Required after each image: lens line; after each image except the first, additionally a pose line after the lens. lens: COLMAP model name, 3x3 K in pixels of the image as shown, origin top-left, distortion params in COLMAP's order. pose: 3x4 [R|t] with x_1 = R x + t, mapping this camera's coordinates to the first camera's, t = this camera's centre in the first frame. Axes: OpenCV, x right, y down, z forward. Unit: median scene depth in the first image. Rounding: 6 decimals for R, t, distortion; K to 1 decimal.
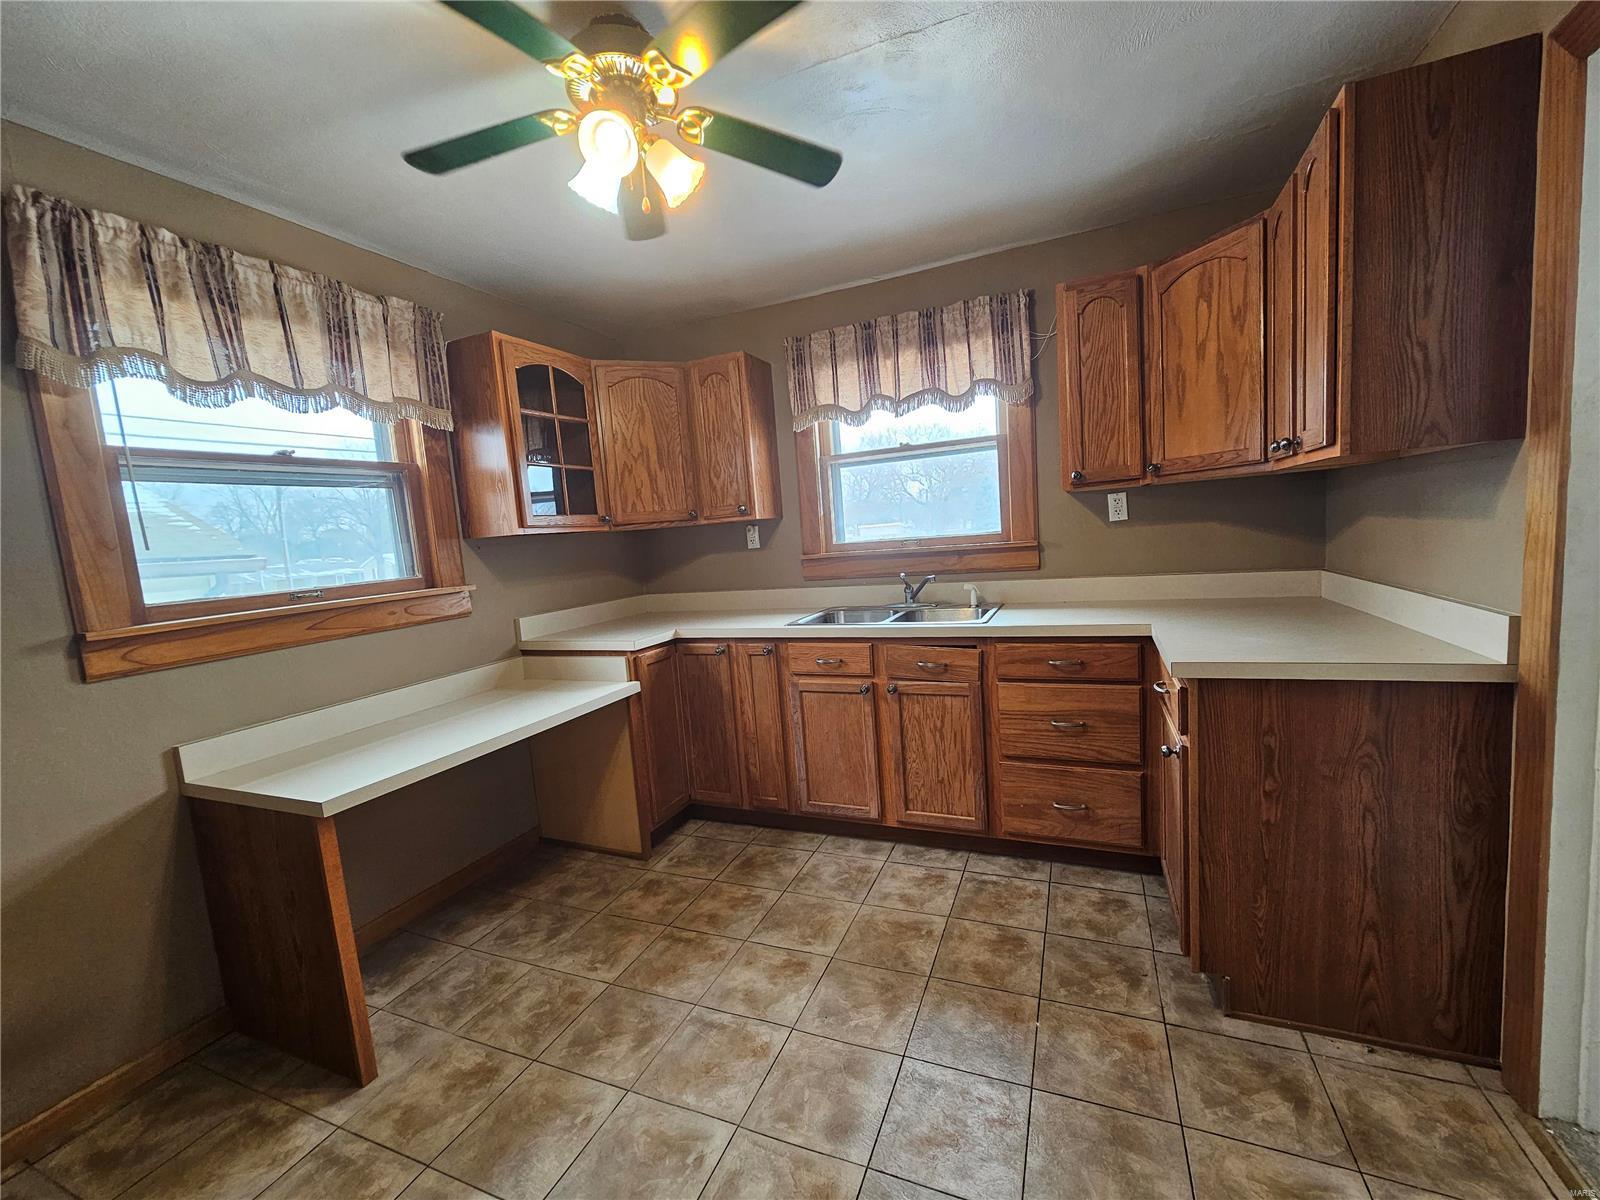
lens RADIAL K [[660.2, 0, 810.2], [0, 660.2, 602.6], [0, 0, 1]] dist [0.003141, 0.000112]
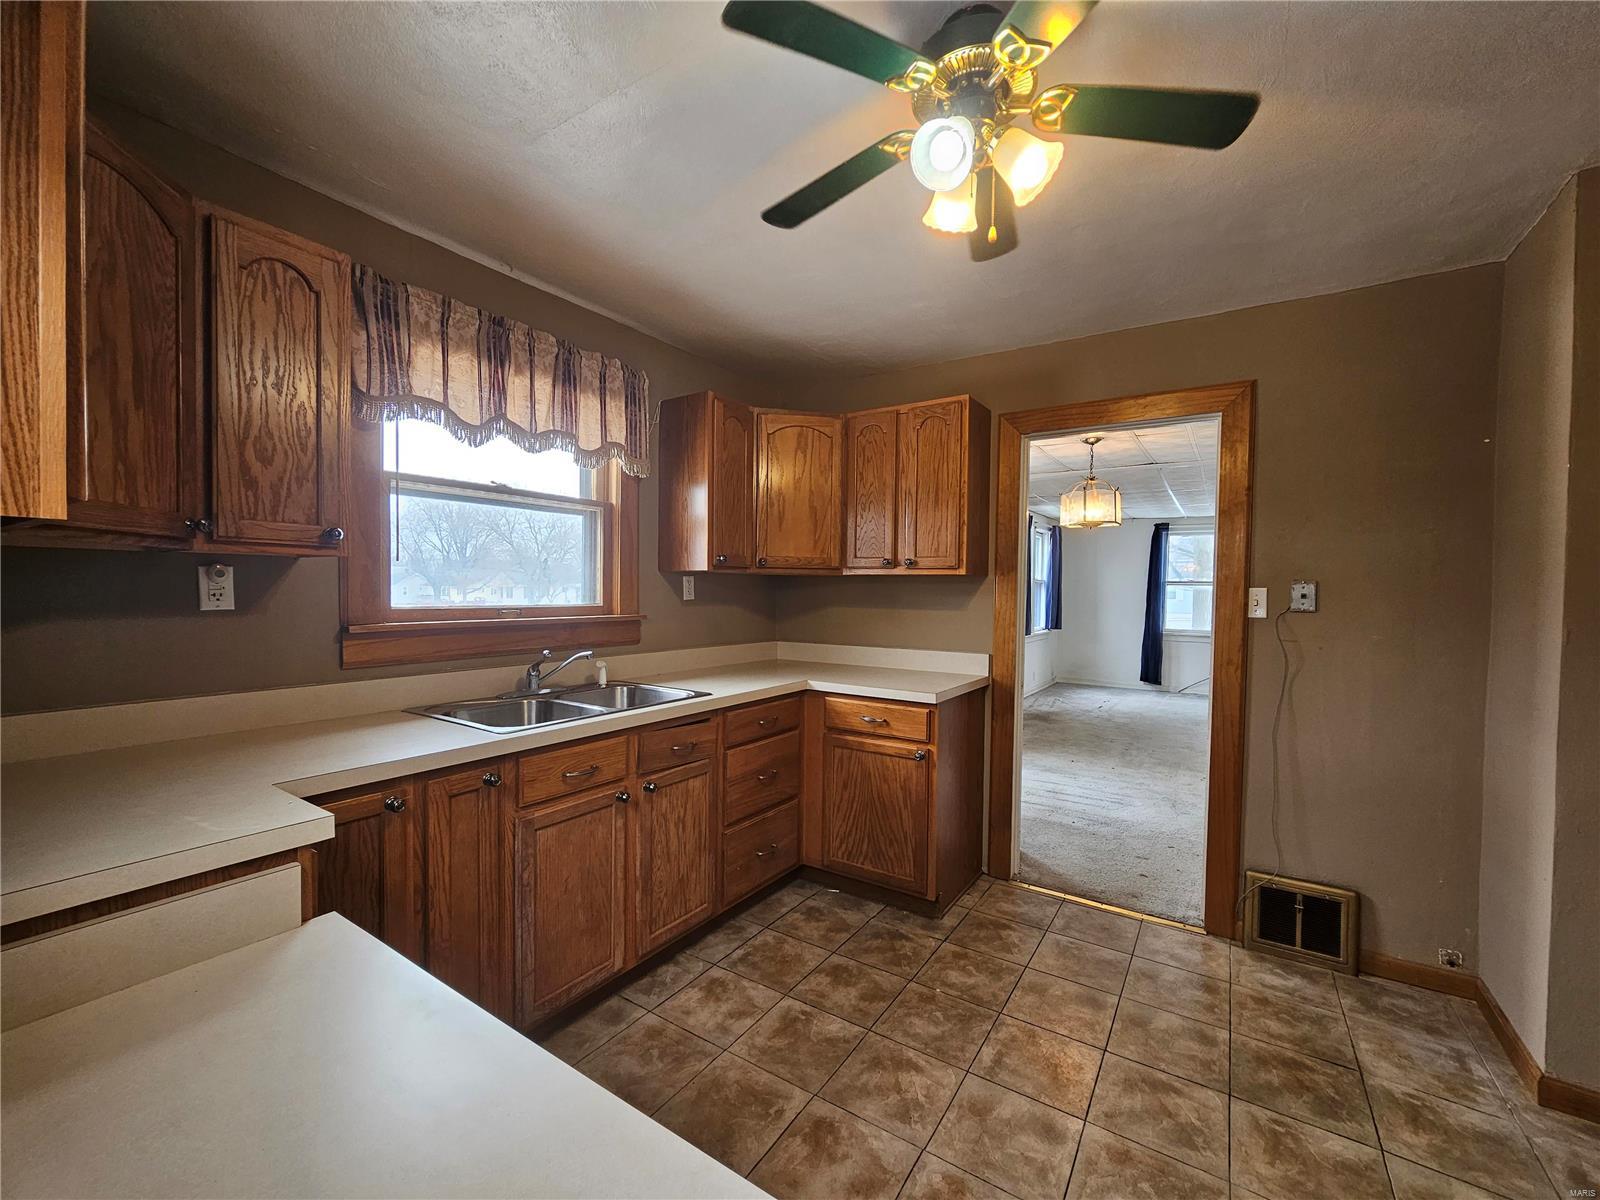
lens RADIAL K [[660.2, 0, 810.2], [0, 660.2, 602.6], [0, 0, 1]] dist [0.003141, 0.000112]
pose [[0.173579, 0.056582, 0.983193, -0.696841], [0.080666, 0.994177, -0.071456, -0.023321], [-0.981511, 0.091713, 0.168004, 0.674699]]
